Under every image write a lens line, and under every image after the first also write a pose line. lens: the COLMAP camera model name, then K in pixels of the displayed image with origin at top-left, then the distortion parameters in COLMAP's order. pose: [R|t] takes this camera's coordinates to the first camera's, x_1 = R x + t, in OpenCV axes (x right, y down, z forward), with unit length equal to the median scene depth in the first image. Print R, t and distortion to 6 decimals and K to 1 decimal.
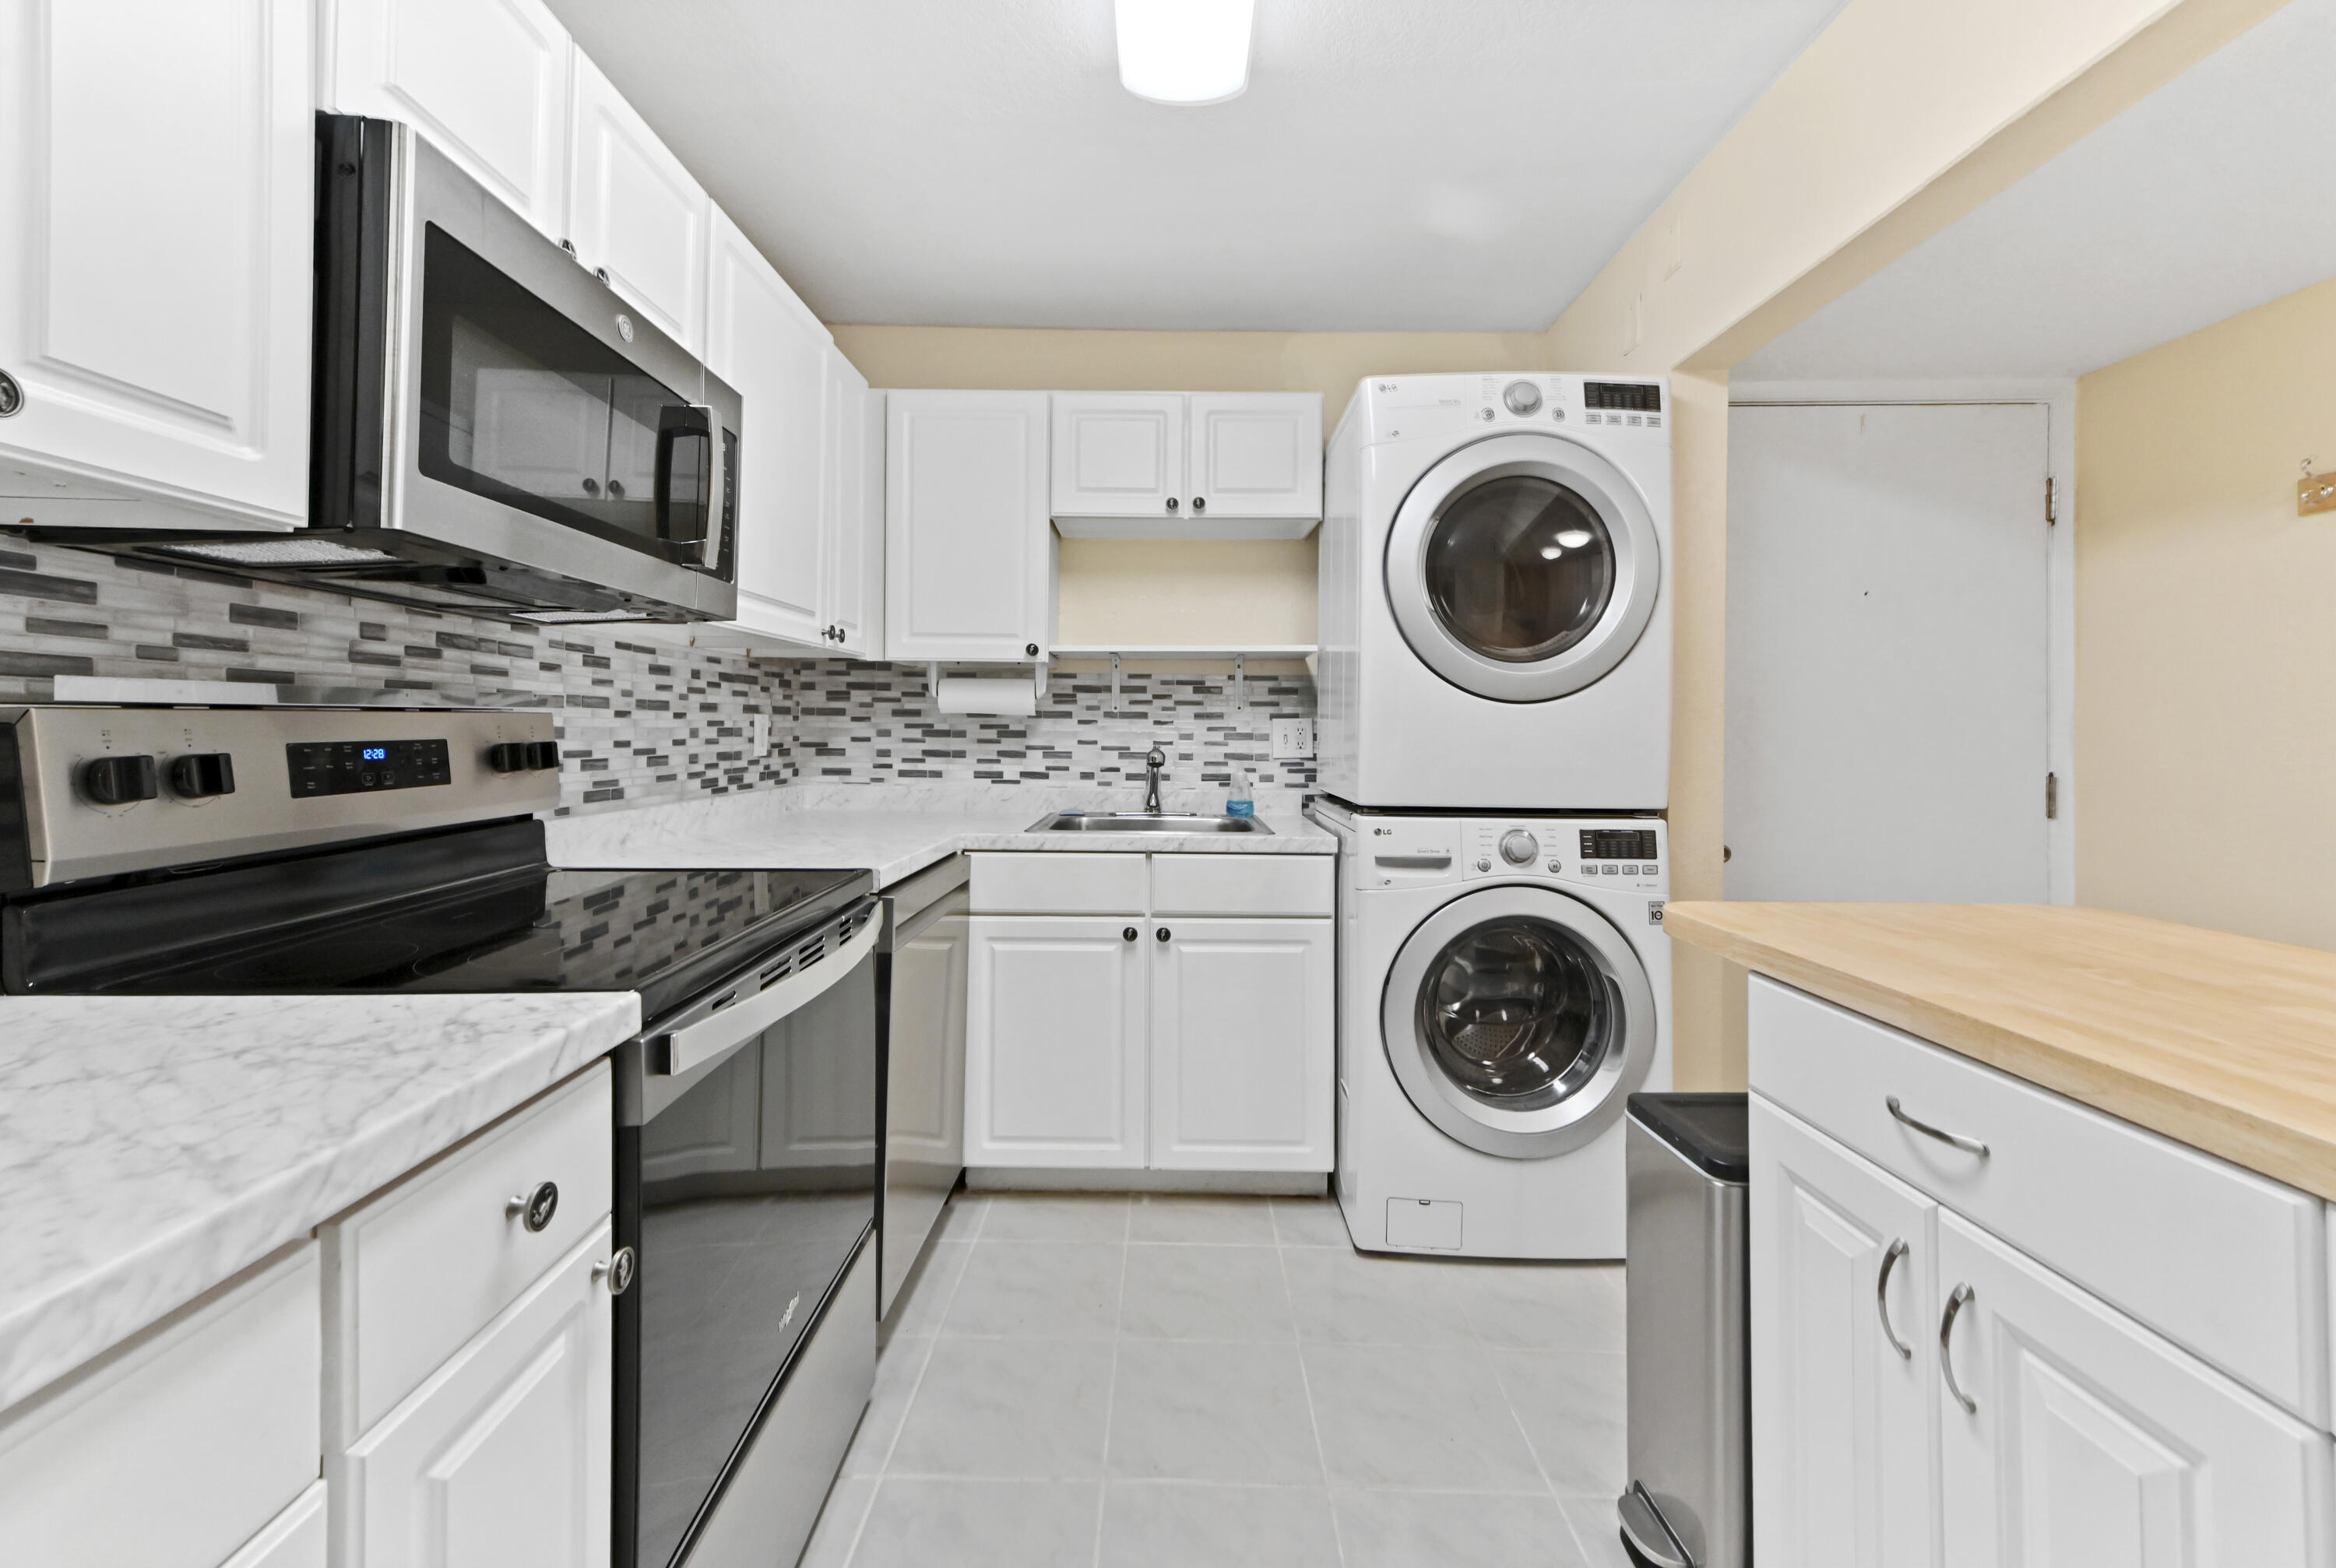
lens RADIAL K [[955.0, 0, 1172.3], [0, 955.0, 718.5], [0, 0, 1]] dist [0.008652, 0.000295]
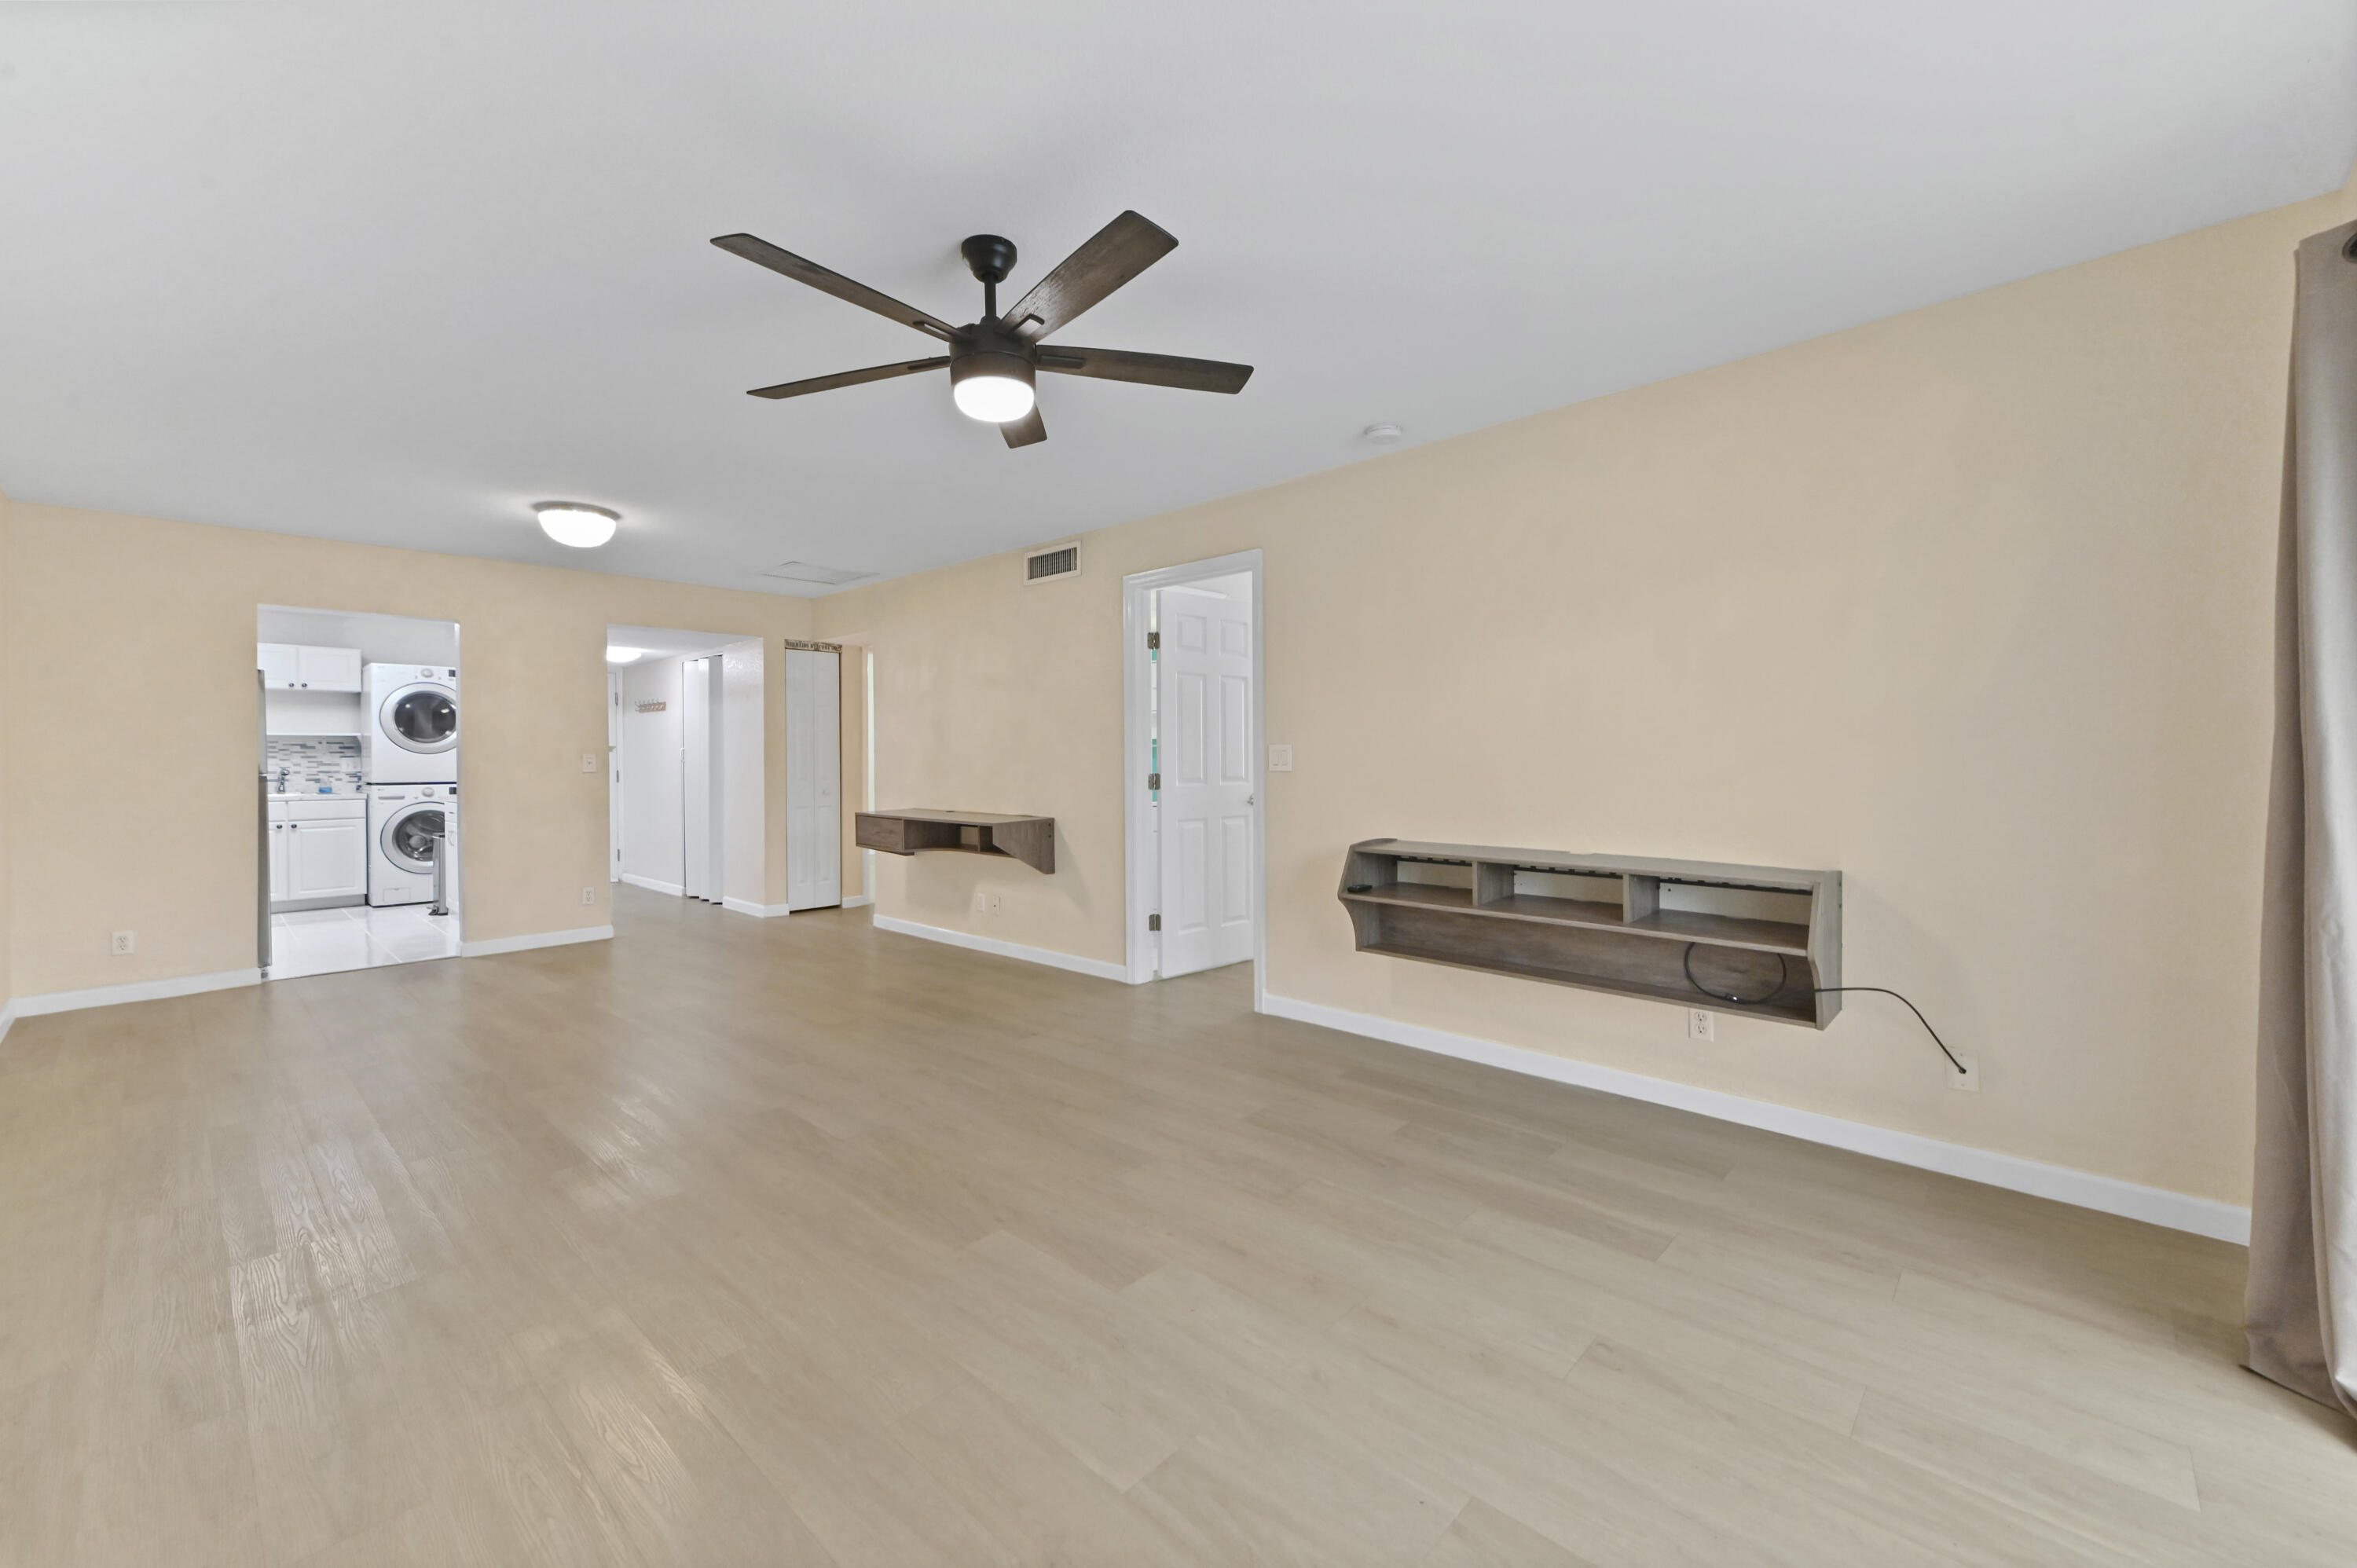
lens RADIAL K [[922.7, 0, 1174.6], [0, 922.7, 754.7], [0, 0, 1]] dist [0.009640, 0.001554]
pose [[0.683878, -0.013473, 0.729472, -0.381249], [0.003113, 0.999874, 0.015549, -0.078409], [-0.729590, -0.008363, 0.683834, -4.718034]]
